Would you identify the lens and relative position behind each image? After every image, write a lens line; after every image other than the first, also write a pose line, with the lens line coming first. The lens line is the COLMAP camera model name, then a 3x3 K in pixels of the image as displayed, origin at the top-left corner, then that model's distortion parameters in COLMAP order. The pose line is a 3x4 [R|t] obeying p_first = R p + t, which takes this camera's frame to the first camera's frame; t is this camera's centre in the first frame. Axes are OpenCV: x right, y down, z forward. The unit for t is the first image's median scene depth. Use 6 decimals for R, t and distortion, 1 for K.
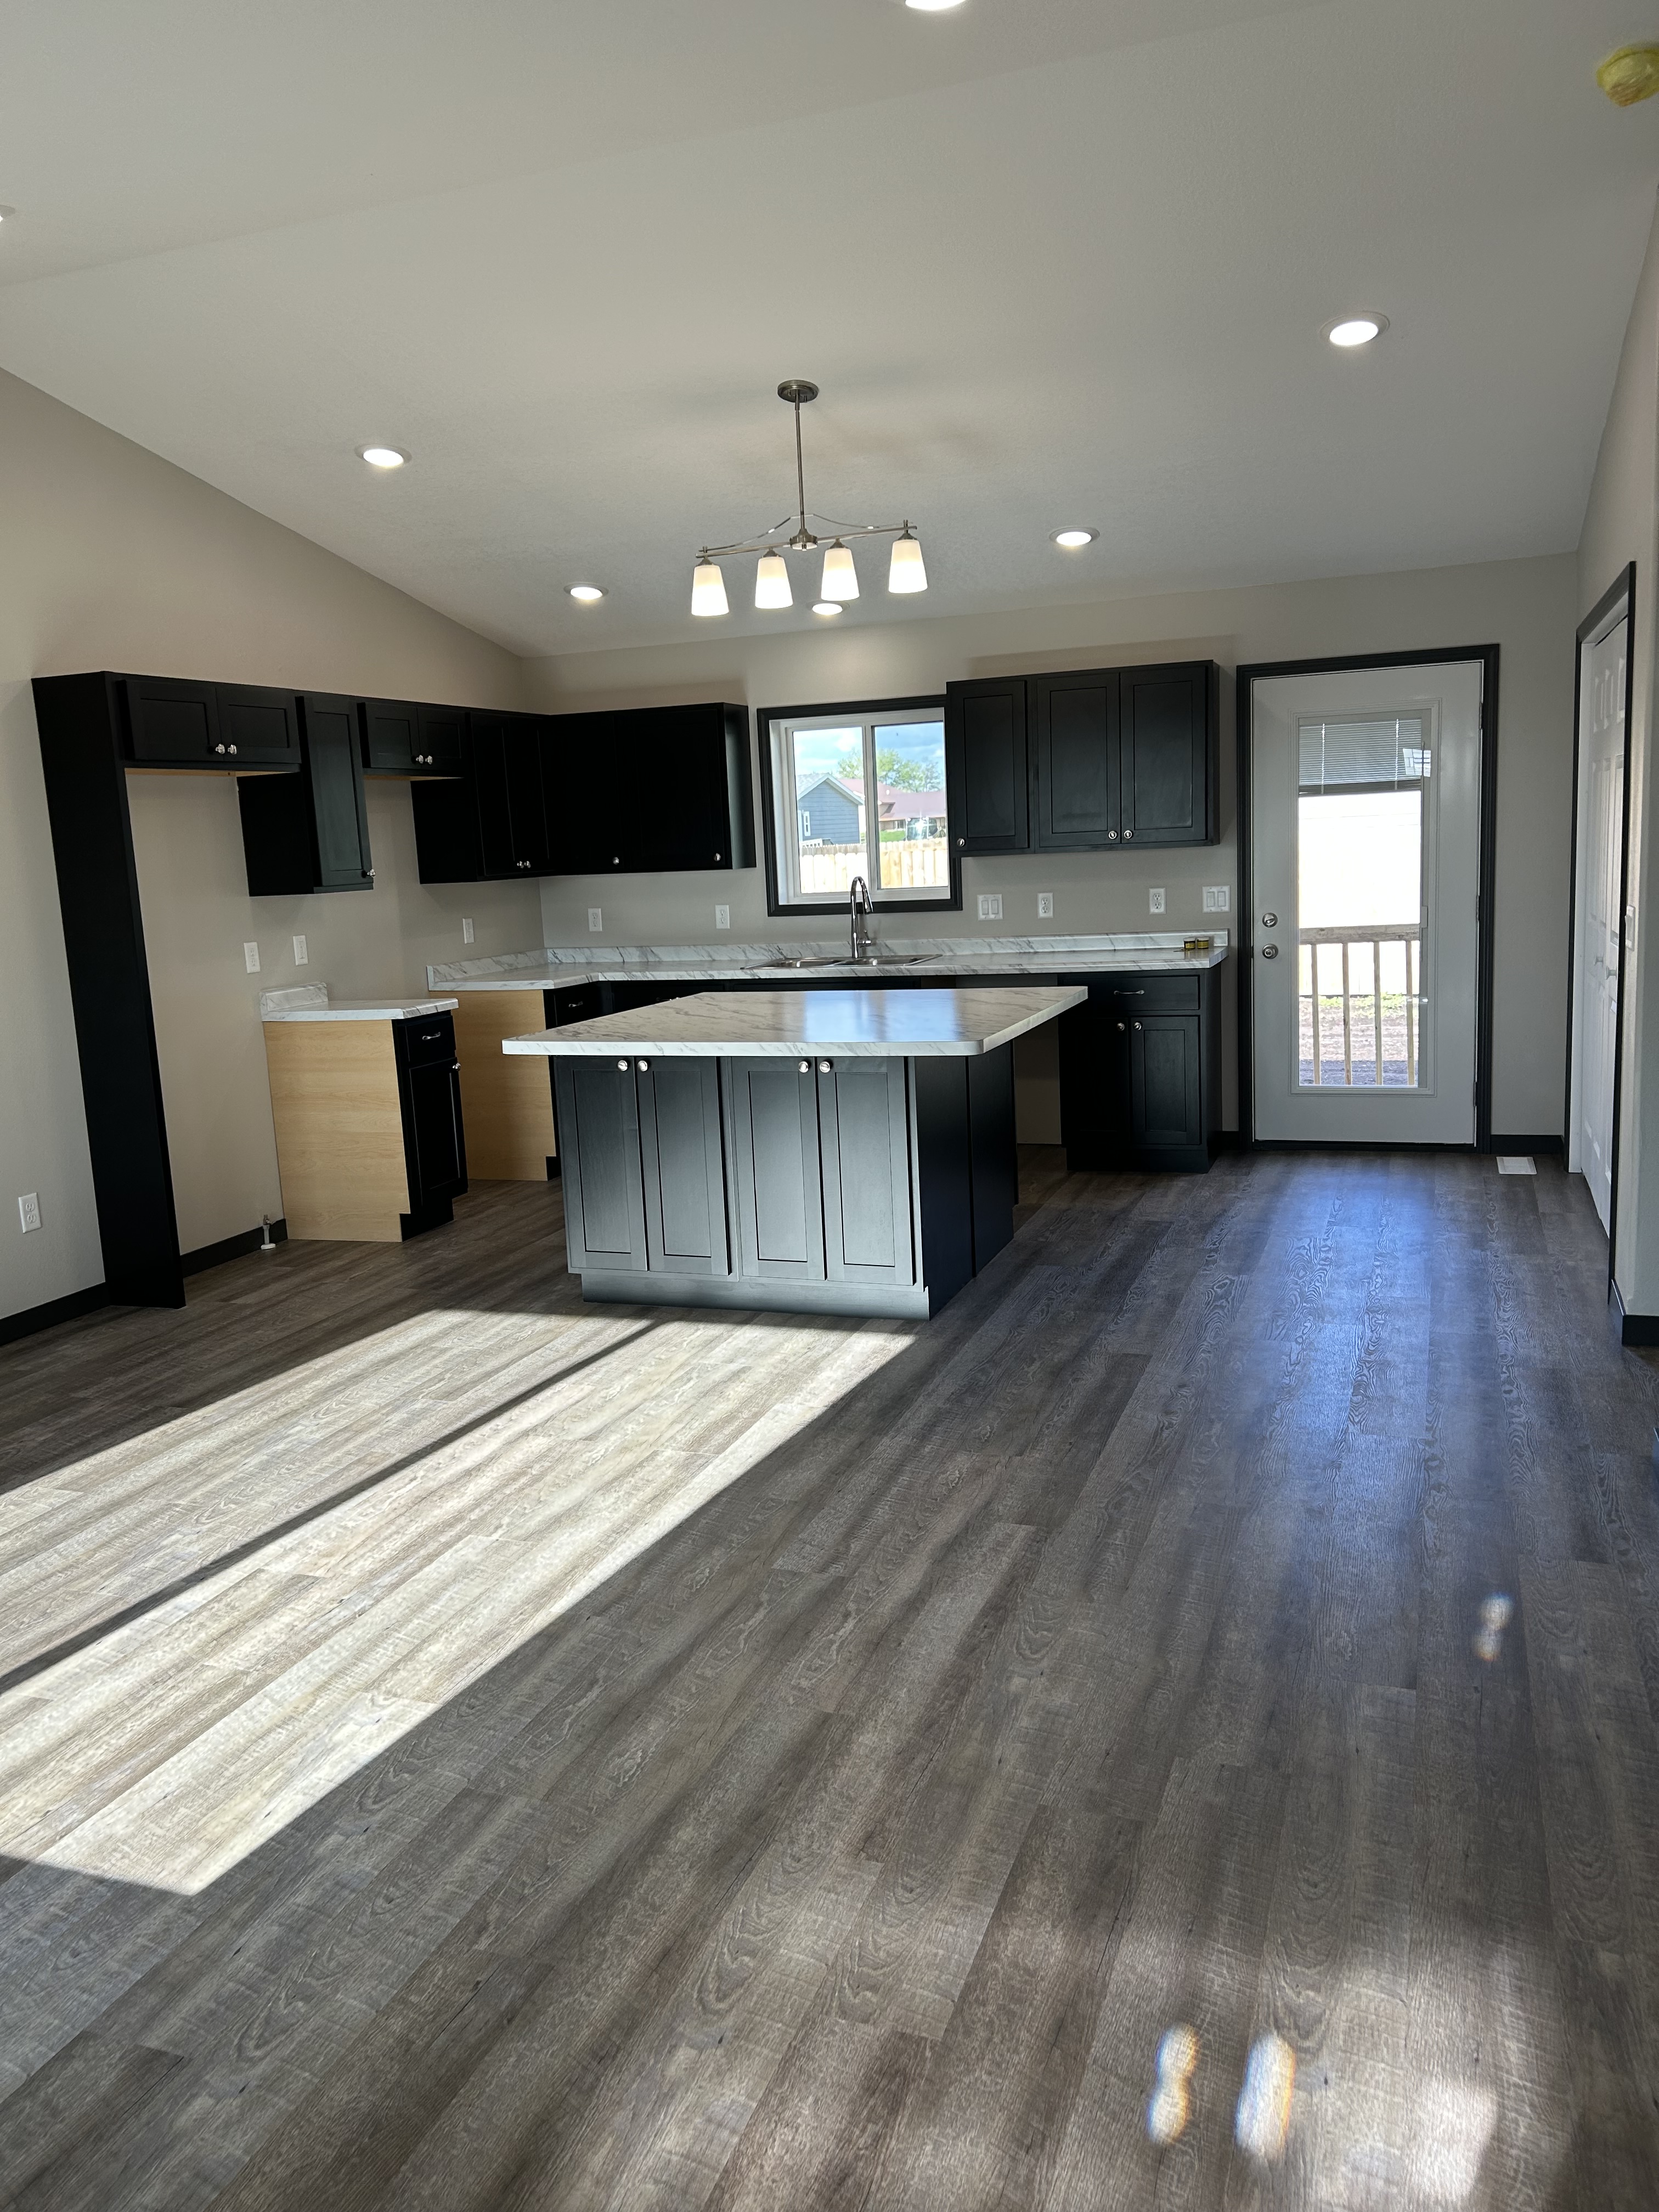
lens RADIAL K [[1665.4, 0, 829.5], [0, 1665.4, 1106.0], [0, 0, 1]] dist [0.038926, -0.004979]
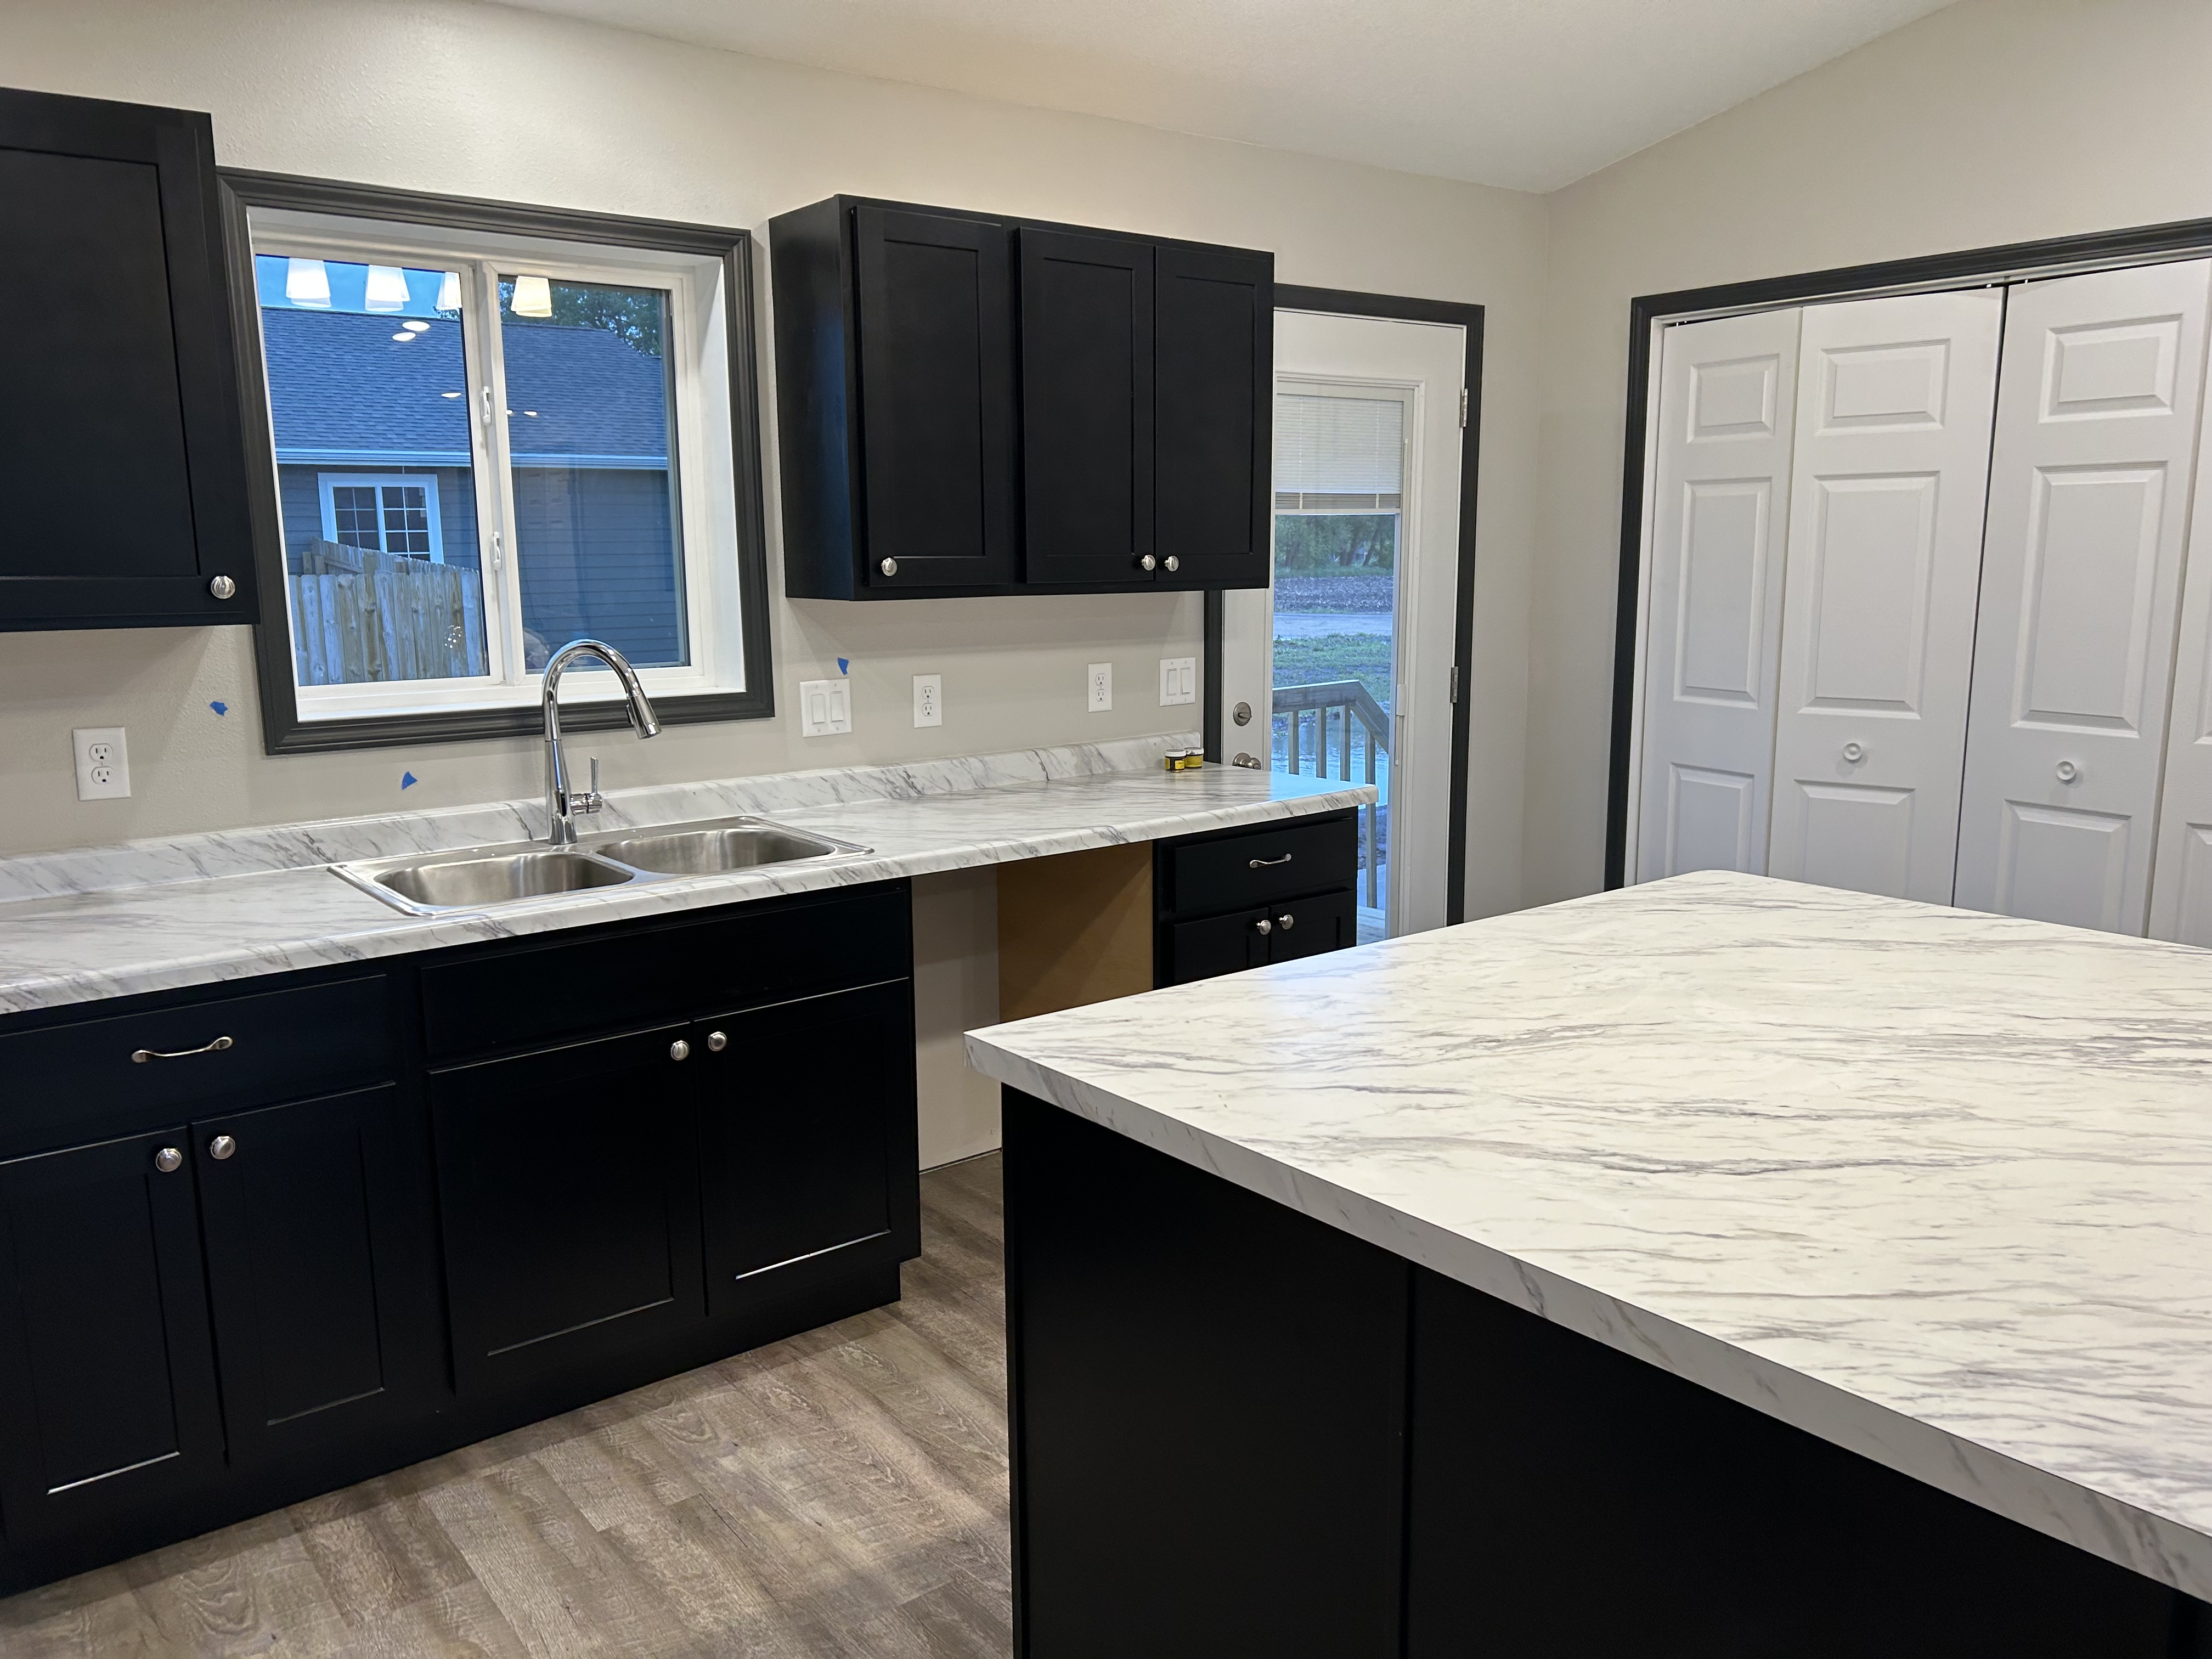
lens RADIAL K [[1665.4, 0, 1106.0], [0, 1665.4, 829.5], [0, 0, 1]] dist [0.038926, -0.004979]
pose [[0.528680, -0.101652, 0.842712, -0.301158], [0.118843, 0.991889, 0.045089, -0.114015], [-0.840460, 0.076313, 0.536473, 0.805383]]
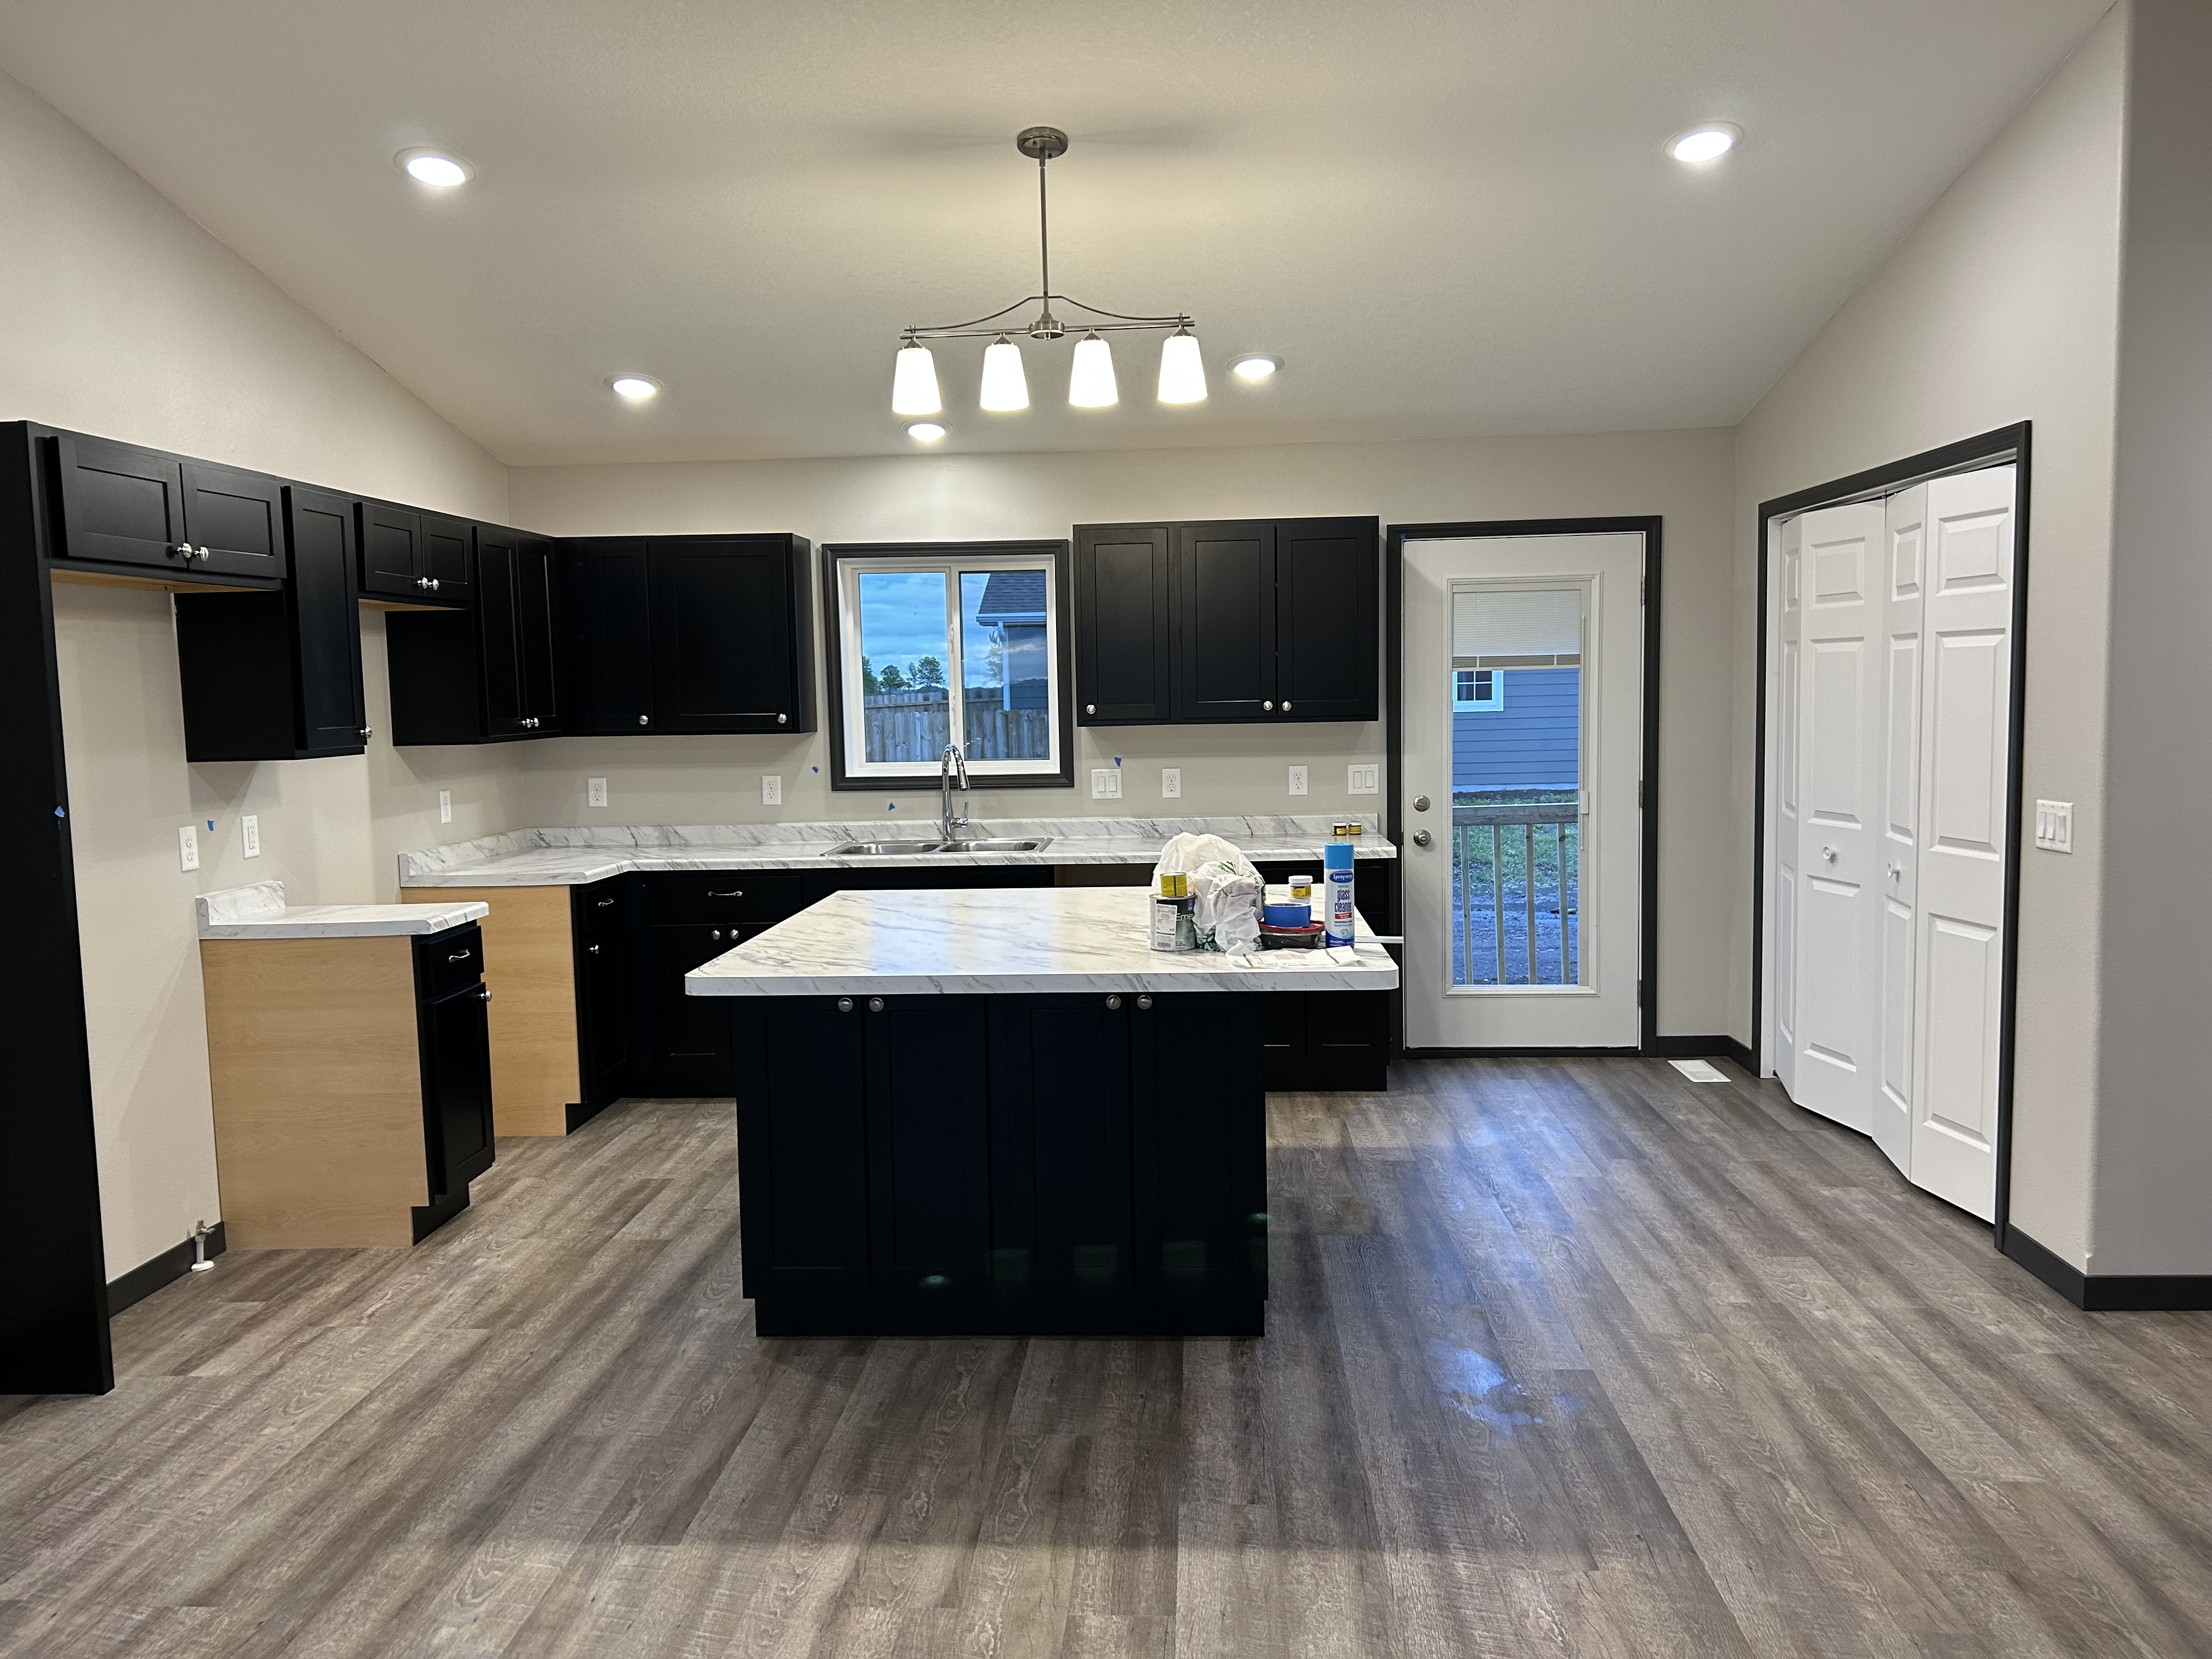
lens RADIAL K [[1670.6, 0, 1098.1], [0, 1670.6, 826.1], [0, 0, 1]] dist [0.016176, -0.000215]
pose [[0.957363, 0.003182, 0.288870, -0.182516], [0.021659, 0.996334, -0.082755, -0.031477], [-0.288074, 0.085484, 0.953785, 0.216826]]
